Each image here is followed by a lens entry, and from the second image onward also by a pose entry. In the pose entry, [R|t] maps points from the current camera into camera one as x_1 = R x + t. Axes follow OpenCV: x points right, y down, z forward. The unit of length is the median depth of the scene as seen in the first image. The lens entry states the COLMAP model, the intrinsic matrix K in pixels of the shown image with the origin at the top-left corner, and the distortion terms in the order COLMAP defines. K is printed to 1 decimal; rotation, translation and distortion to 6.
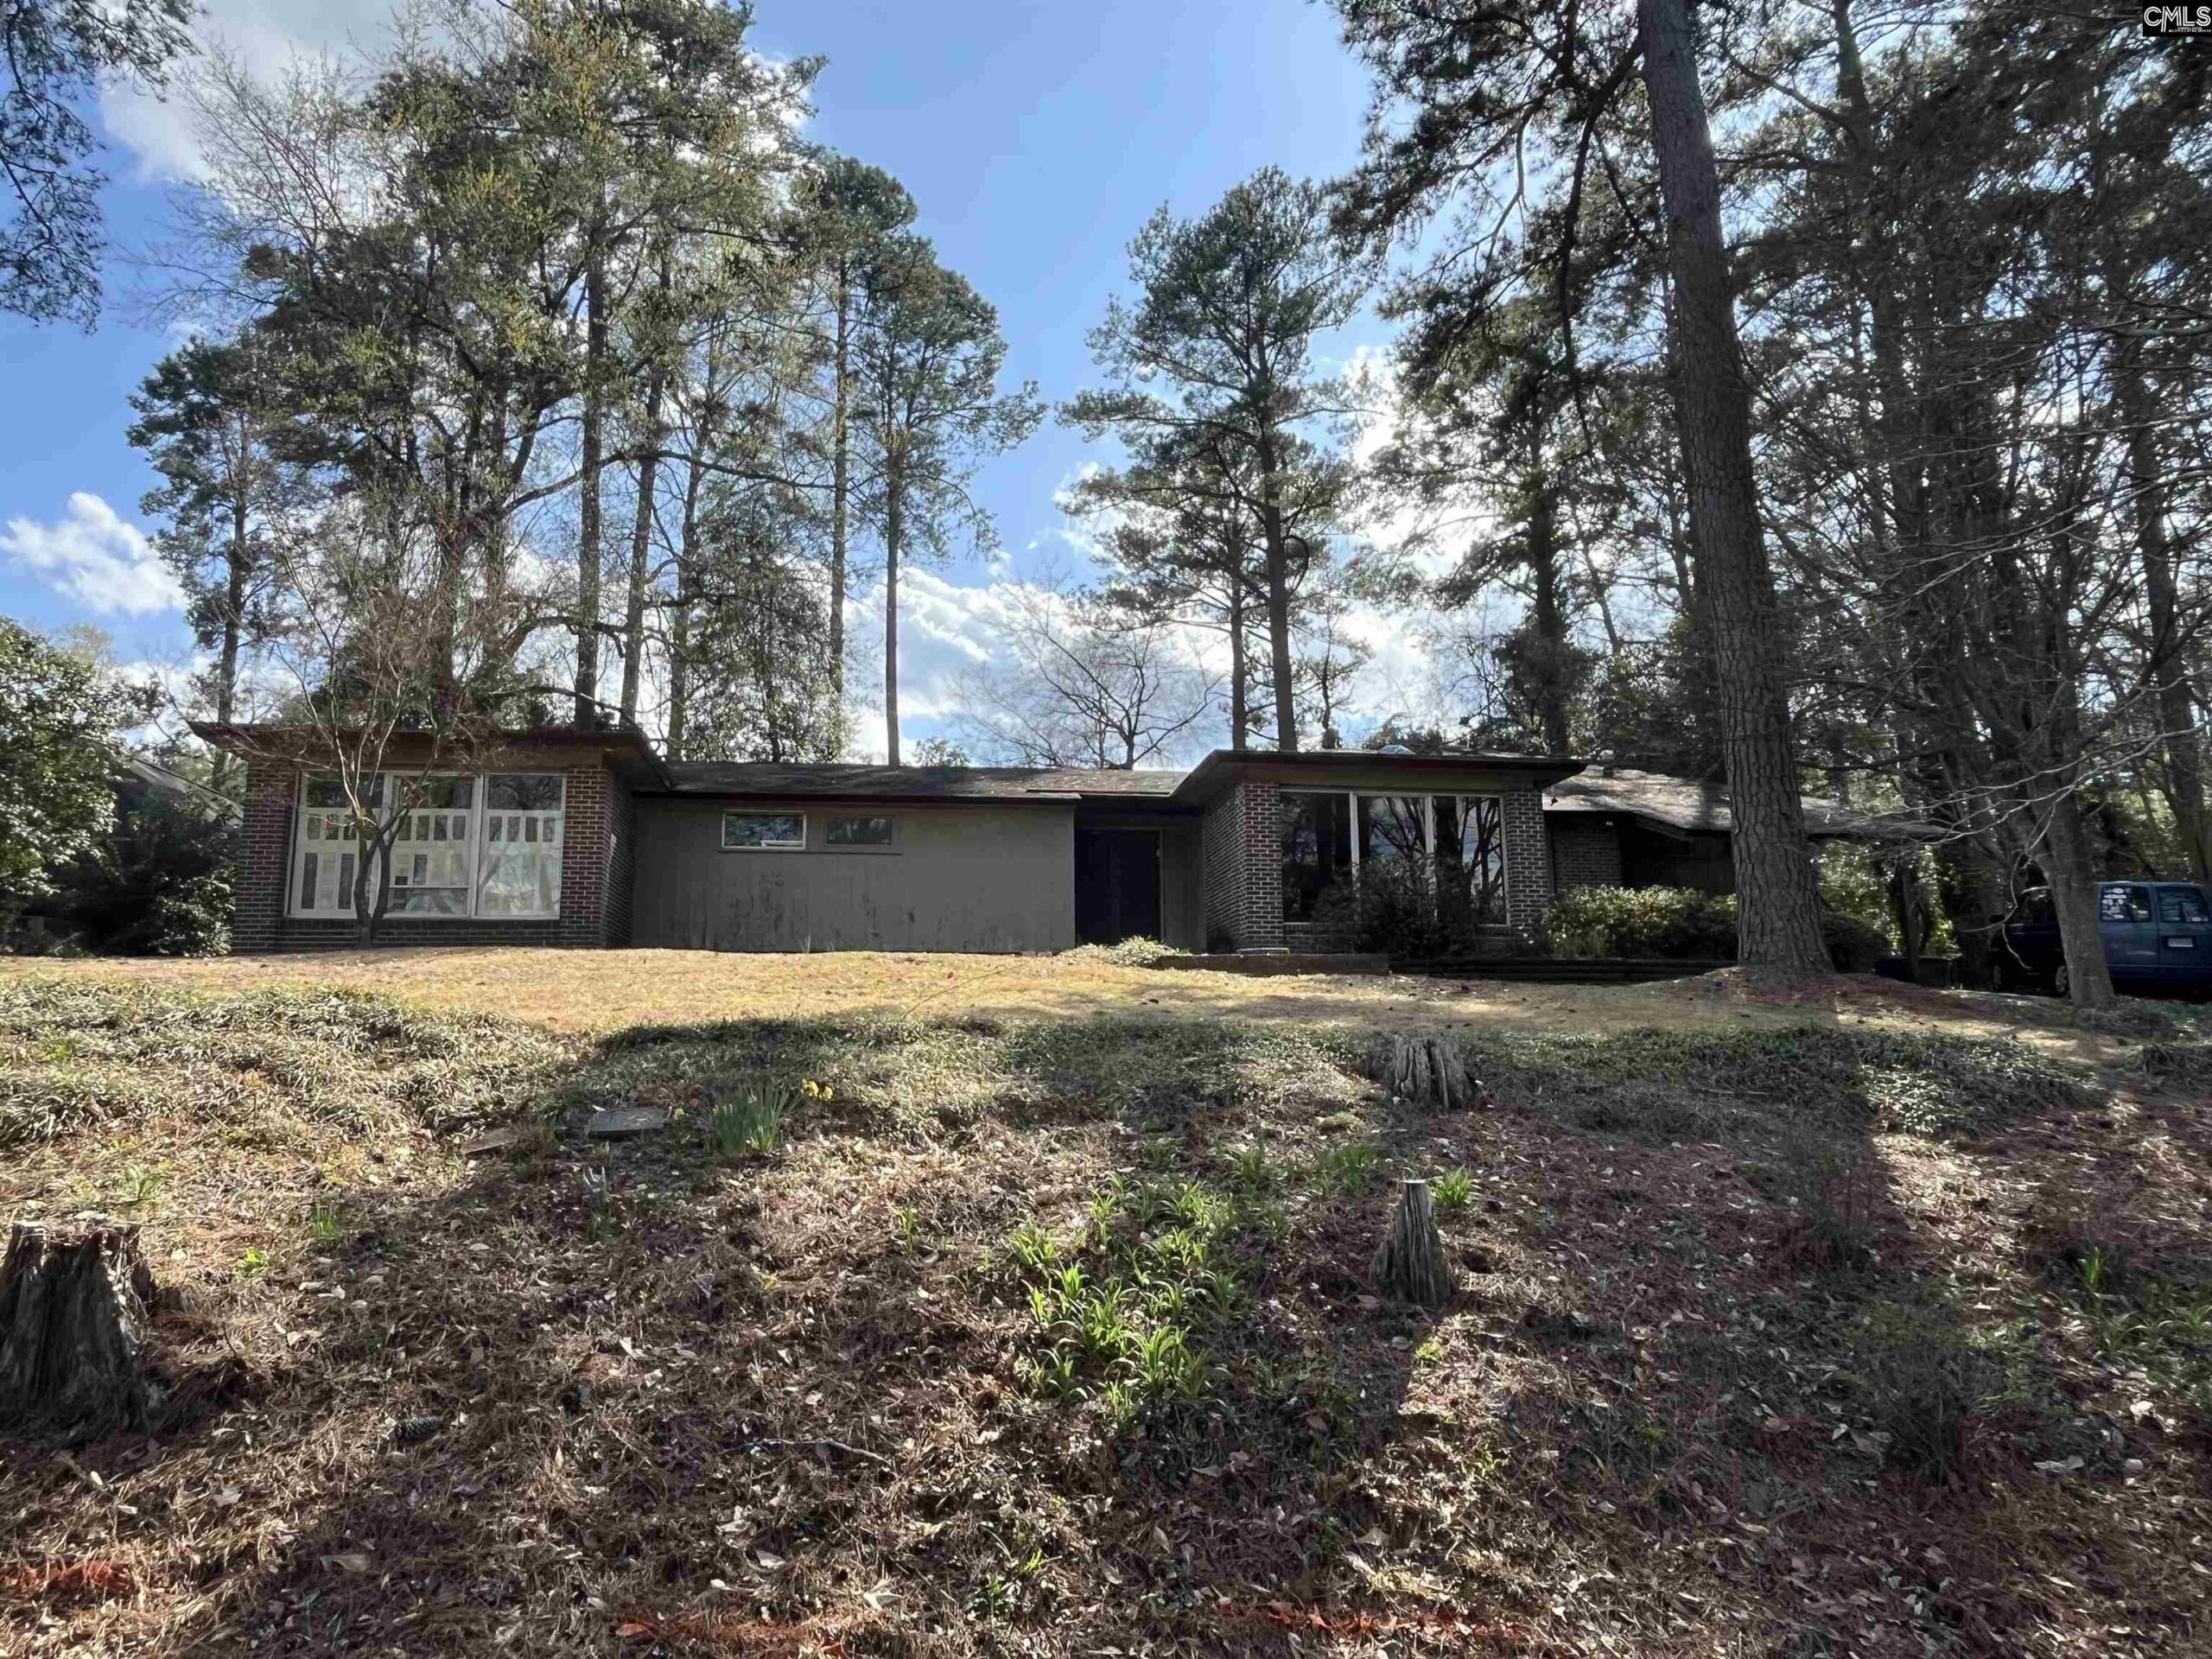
lens RADIAL K [[1380.0, 0, 1107.6], [0, 1380.0, 836.5], [0, 0, 1]] dist [-0.008947, -0.006647]
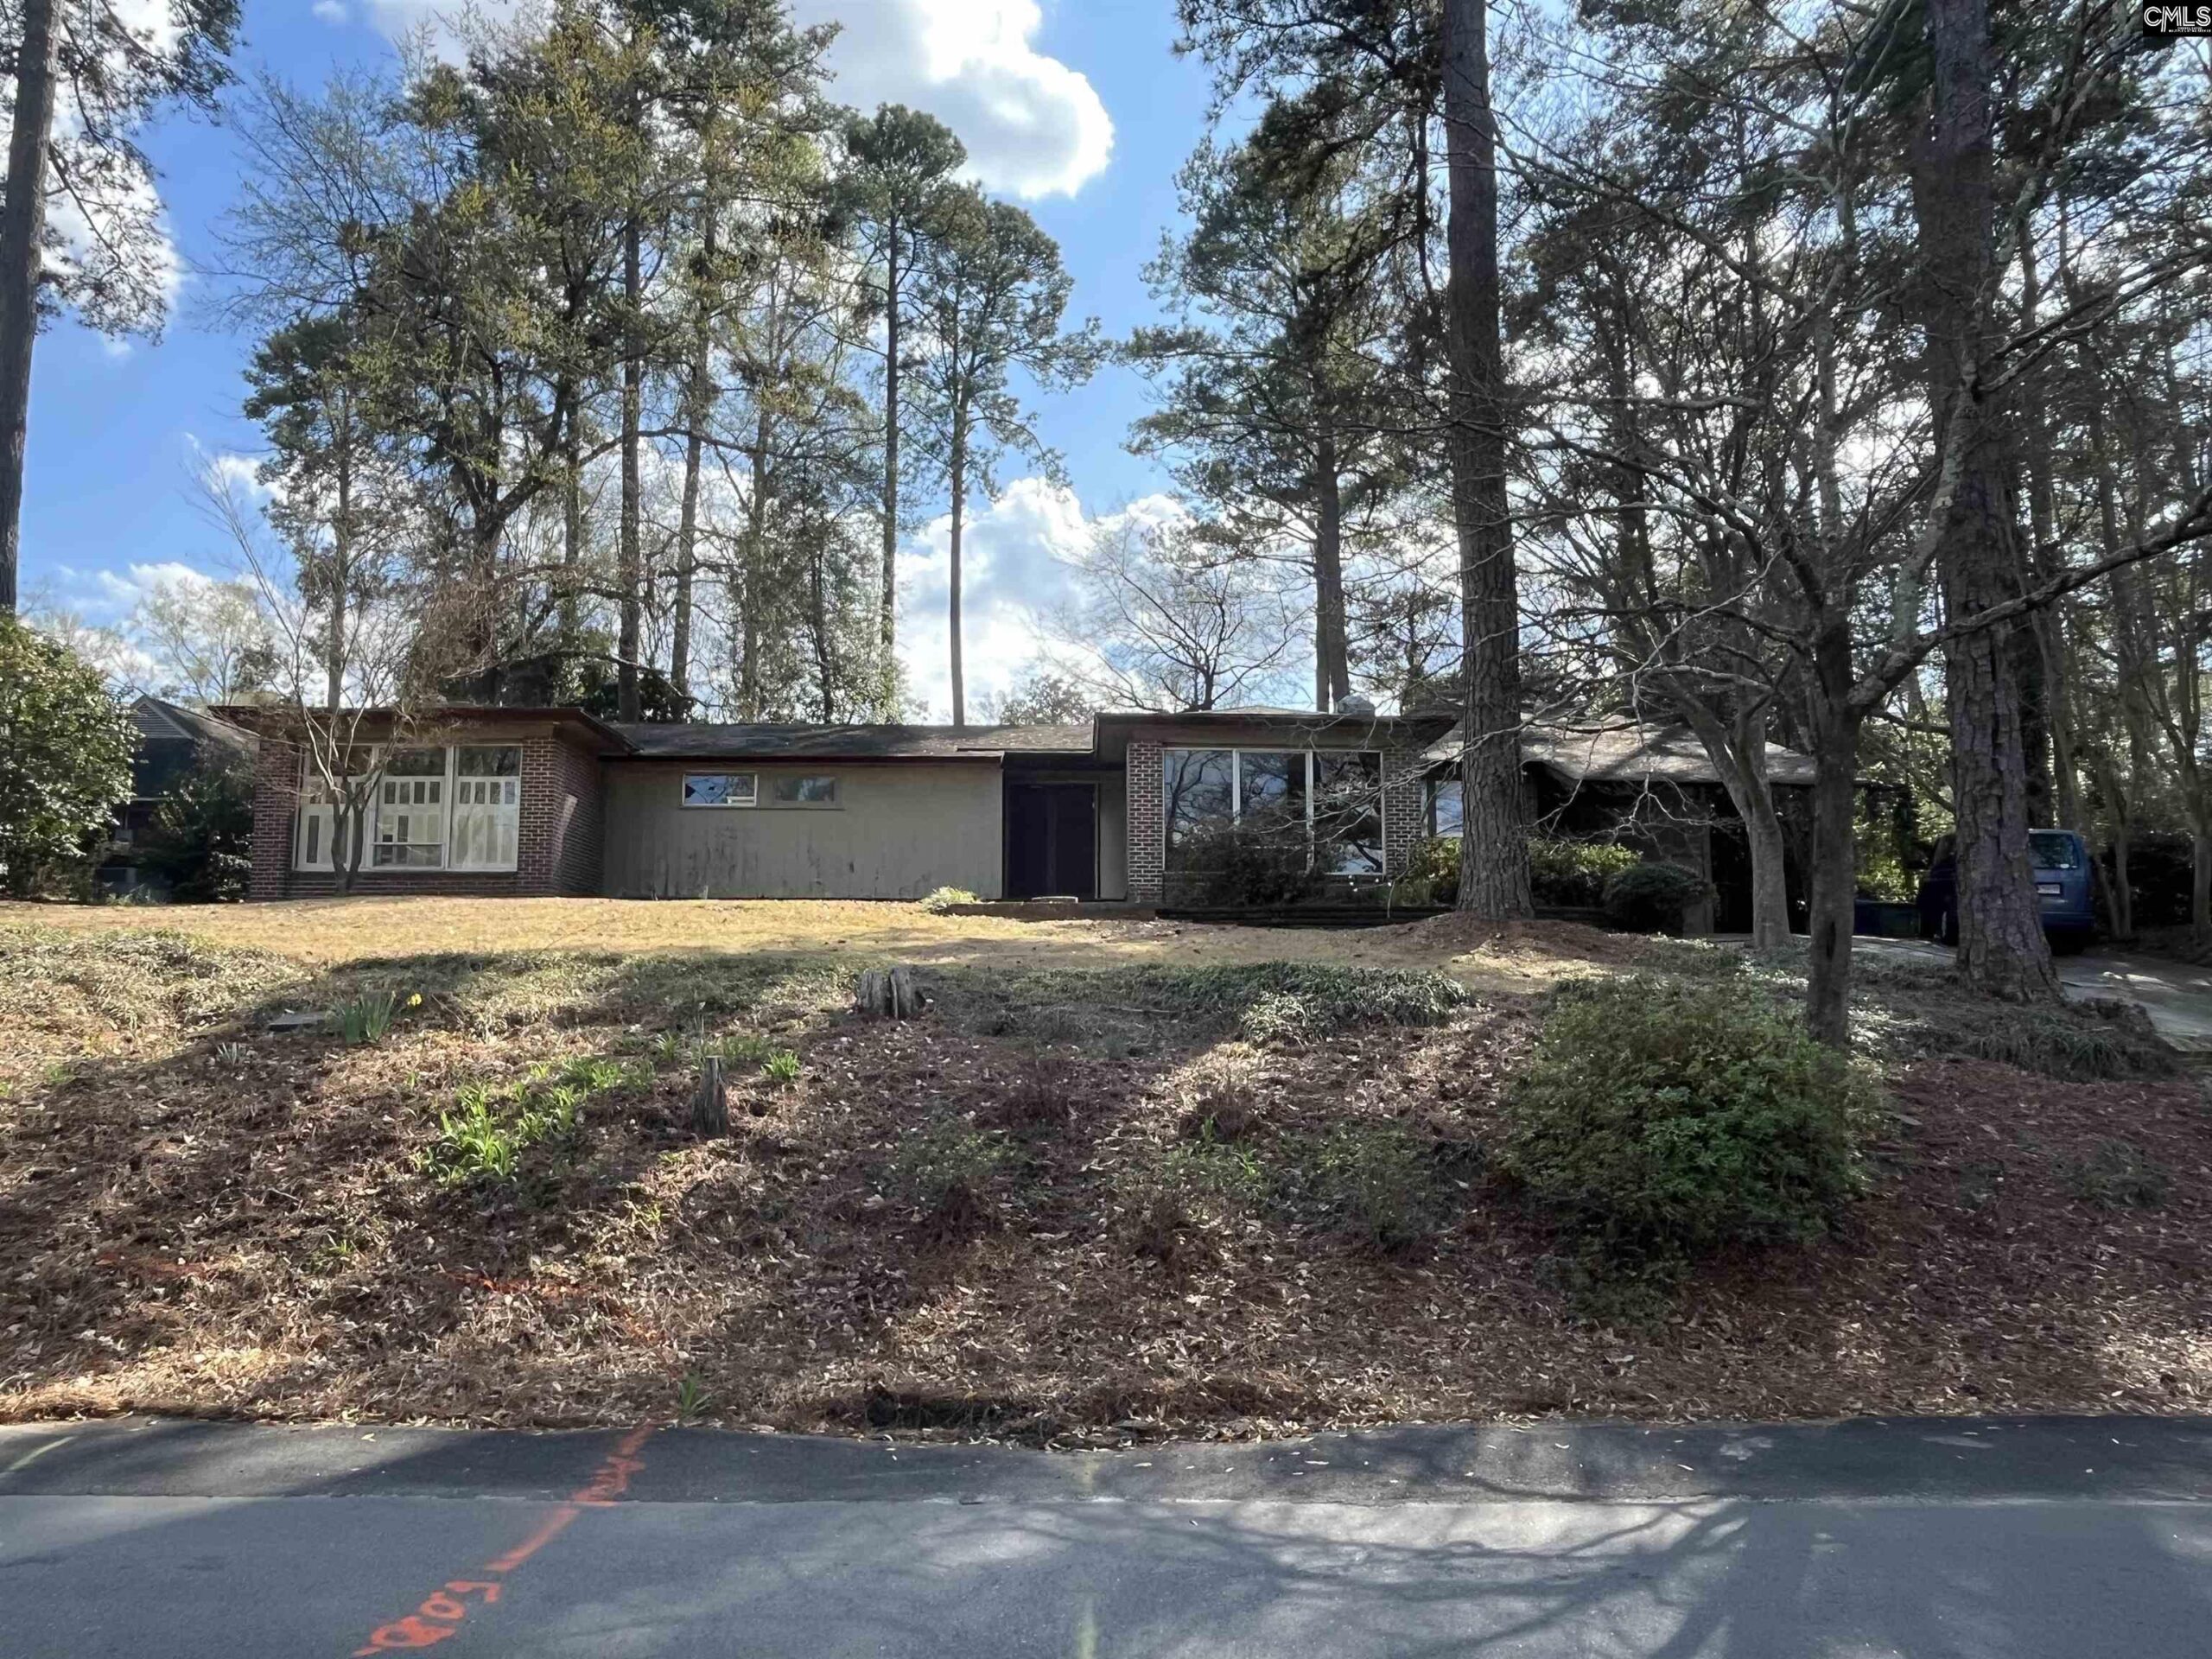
lens RADIAL K [[1465.3, 0, 1109.8], [0, 1465.3, 826.7], [0, 0, 1]] dist [-0.006836, -0.006896]
pose [[0.993207, -0.007335, -0.116126, 0.085558], [0.011595, 0.999283, 0.036049, -0.005634], [0.115778, -0.037150, 0.992580, -0.054919]]
